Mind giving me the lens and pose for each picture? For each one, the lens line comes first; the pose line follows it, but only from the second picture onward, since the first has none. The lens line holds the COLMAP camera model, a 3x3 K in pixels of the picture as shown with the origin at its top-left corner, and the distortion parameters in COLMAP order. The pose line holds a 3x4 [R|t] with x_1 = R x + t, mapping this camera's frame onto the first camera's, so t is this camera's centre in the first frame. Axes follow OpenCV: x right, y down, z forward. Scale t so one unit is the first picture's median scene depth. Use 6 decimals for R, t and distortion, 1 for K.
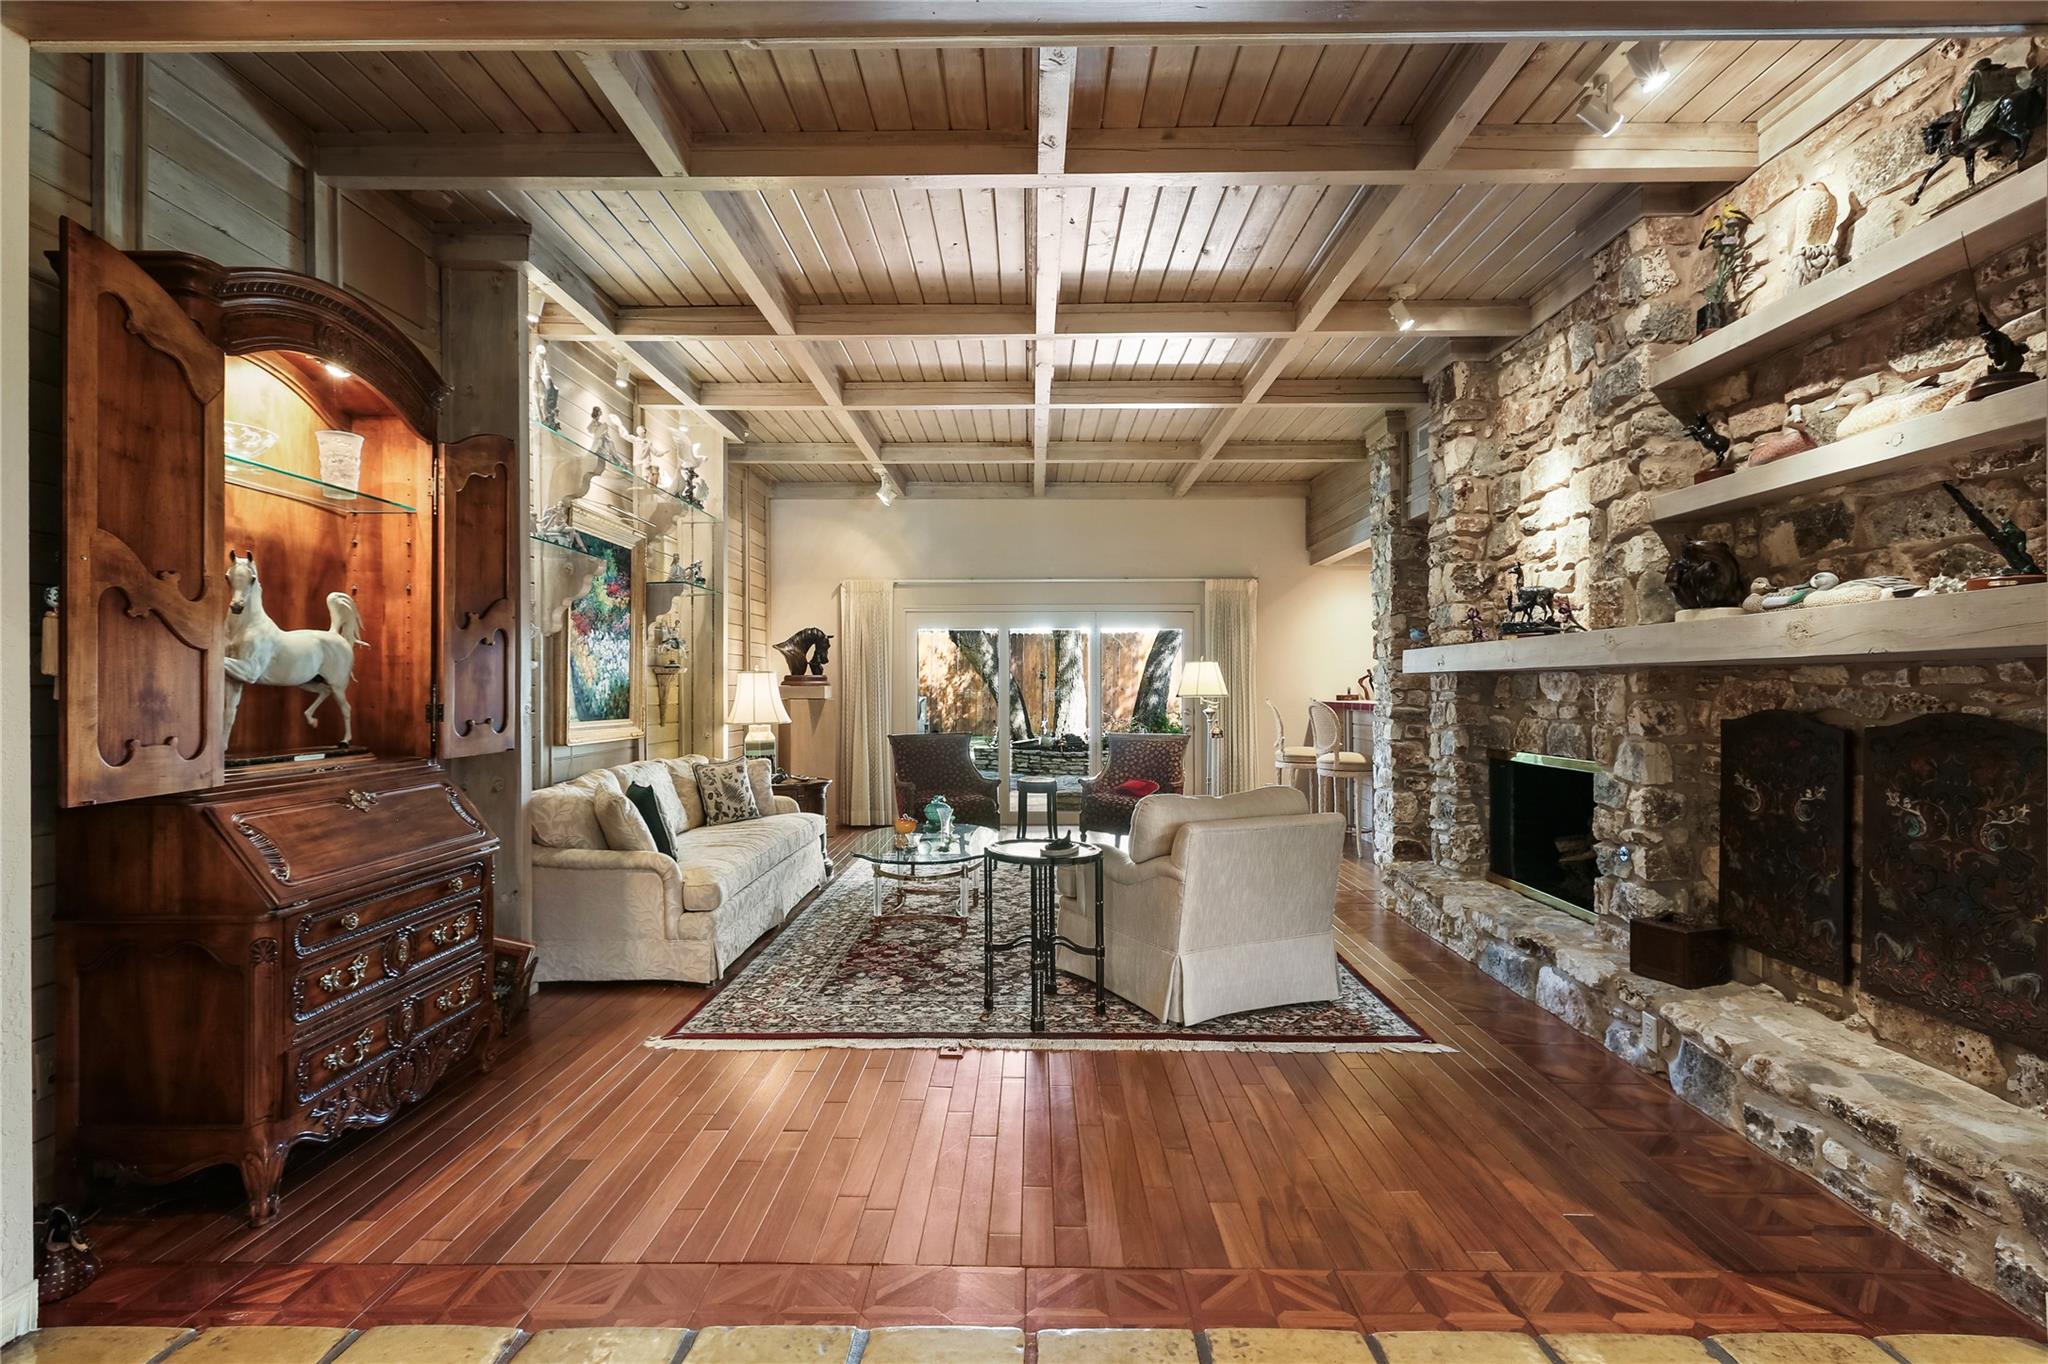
lens RADIAL K [[939.1, 0, 1024.0], [0, 939.1, 682.0], [0, 0, 1]] dist [0.000488, -0.000294]
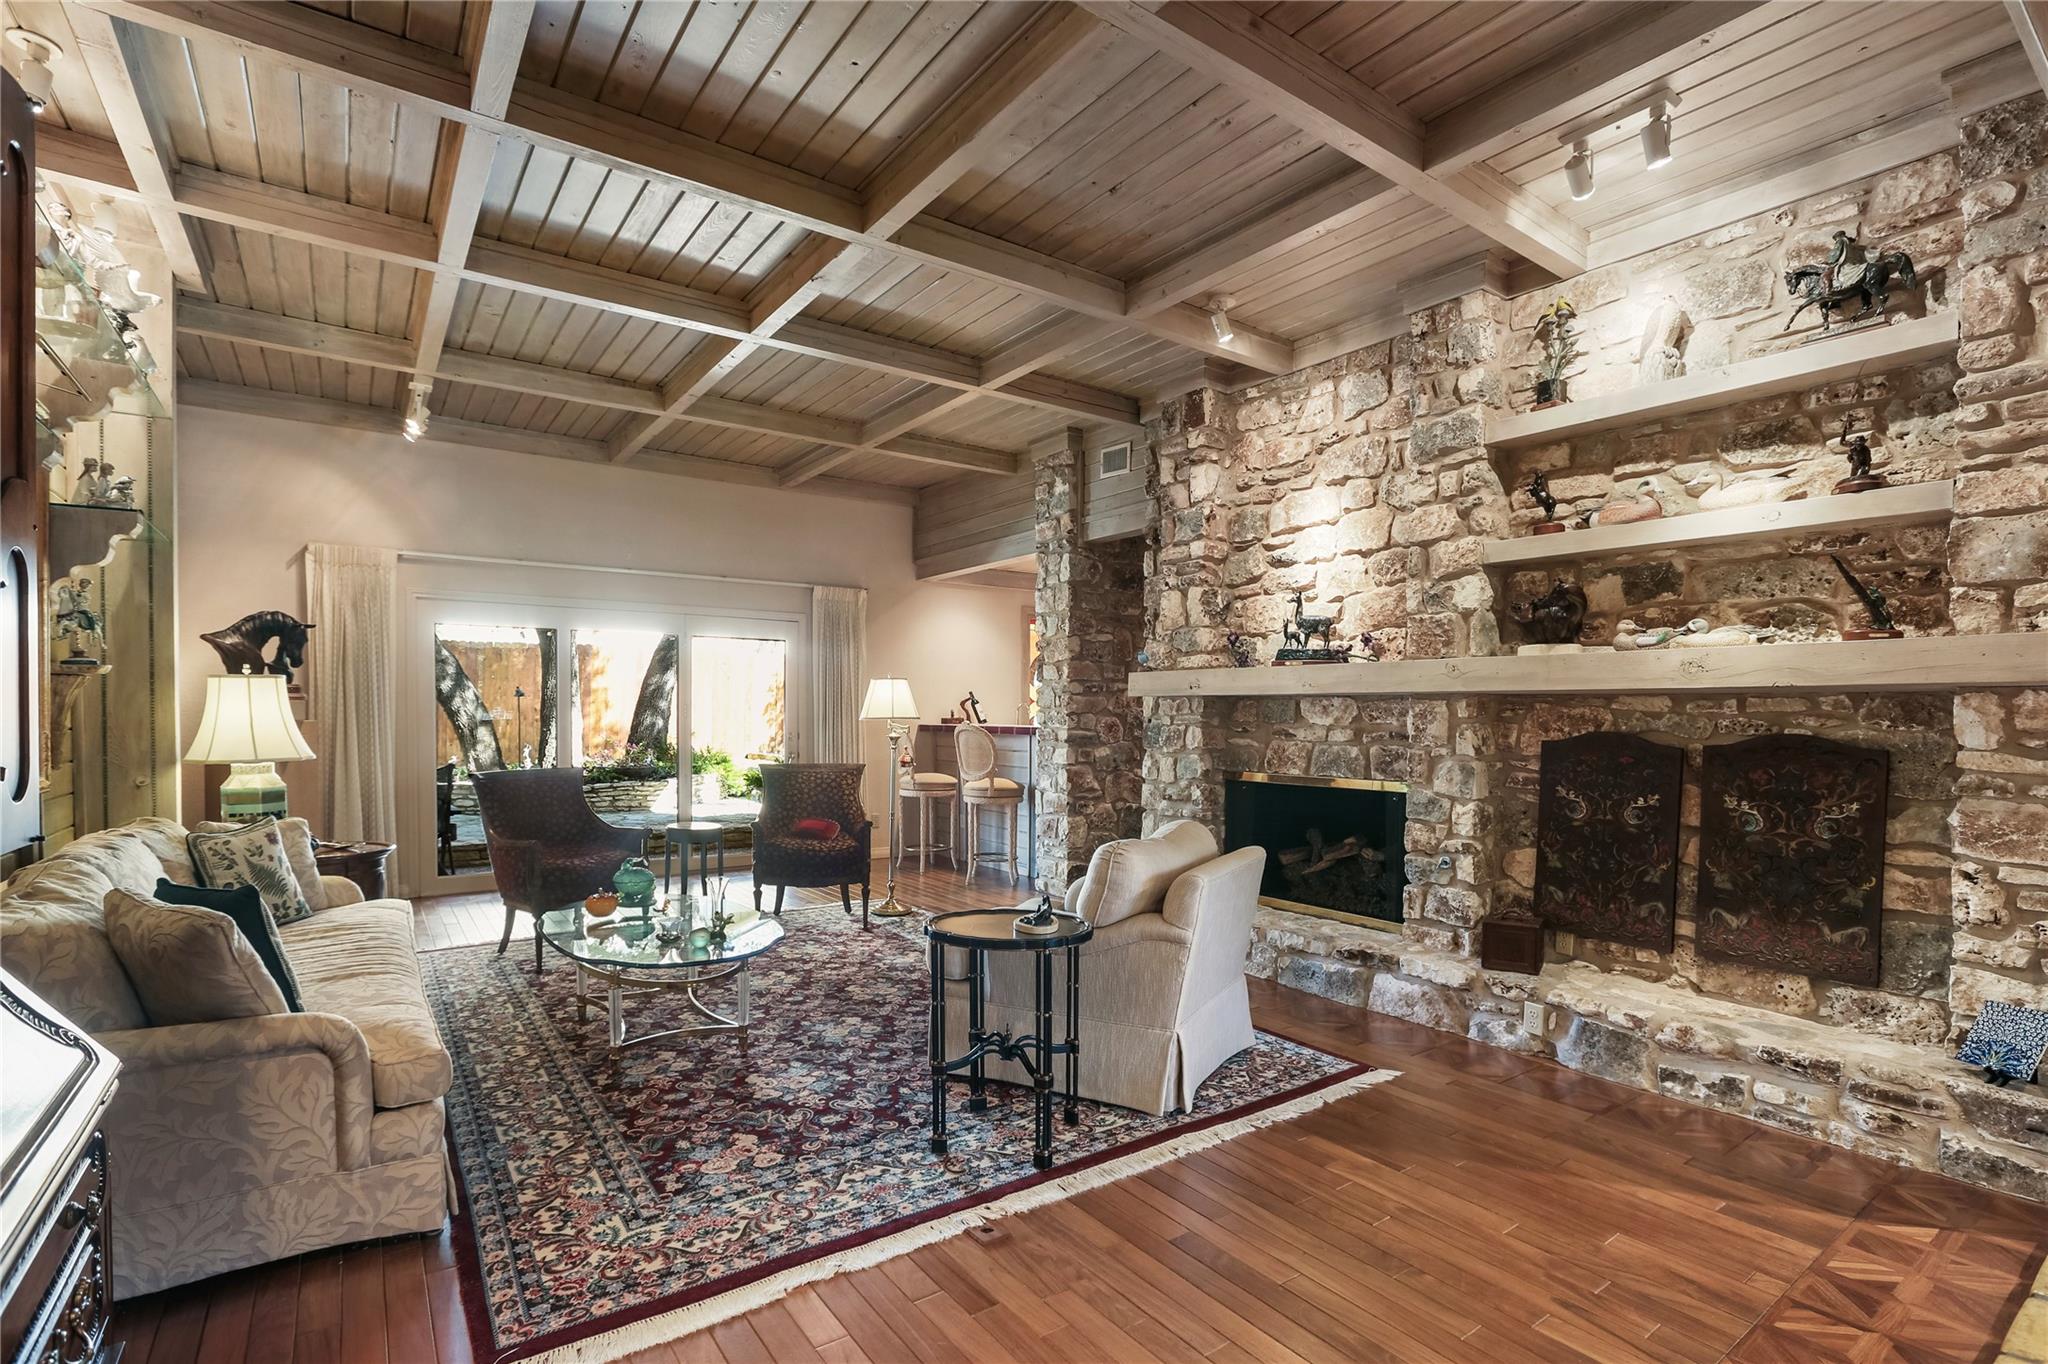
lens RADIAL K [[954.7, 0, 1022.6], [0, 954.7, 734.0], [0, 0, 1]] dist [-0.056036, 0.022414]
pose [[0.810360, -0.005159, 0.585909, -0.423363], [-0.012655, 0.999574, 0.026305, 0.008713], [-0.585795, -0.028731, 0.809950, 0.401494]]
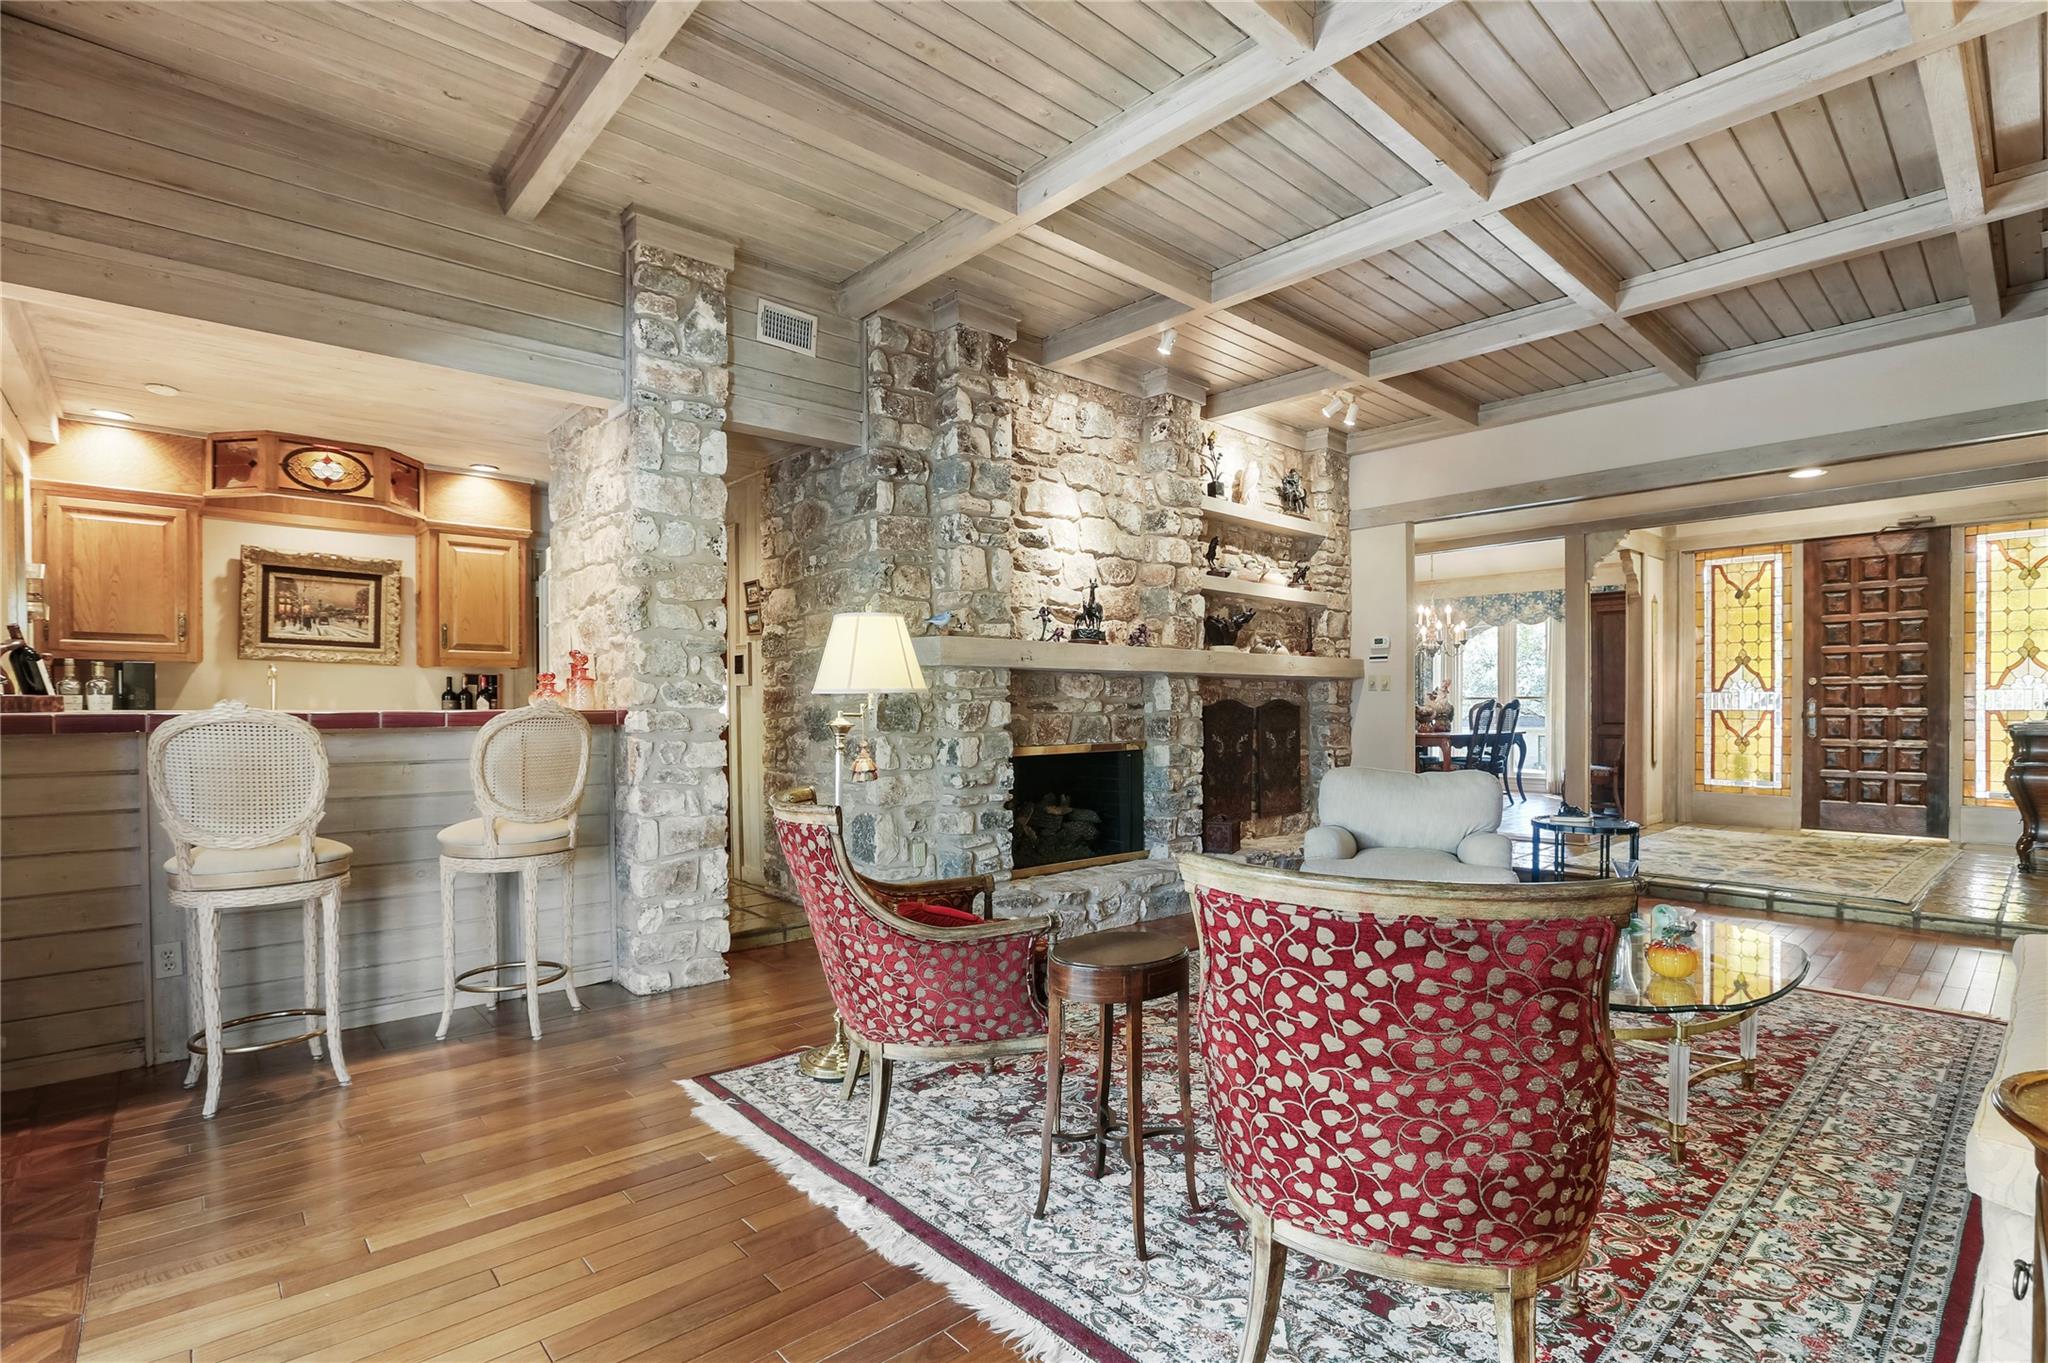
lens RADIAL K [[995.2, 0, 1031.4], [0, 995.2, 693.2], [0, 0, 1]] dist [-0.045486, 0.021978]
pose [[-0.689592, 0.008494, 0.724148, -0.394288], [-0.002584, 0.999896, -0.014189, 0.040430], [-0.724193, -0.011656, -0.689499, 2.380416]]
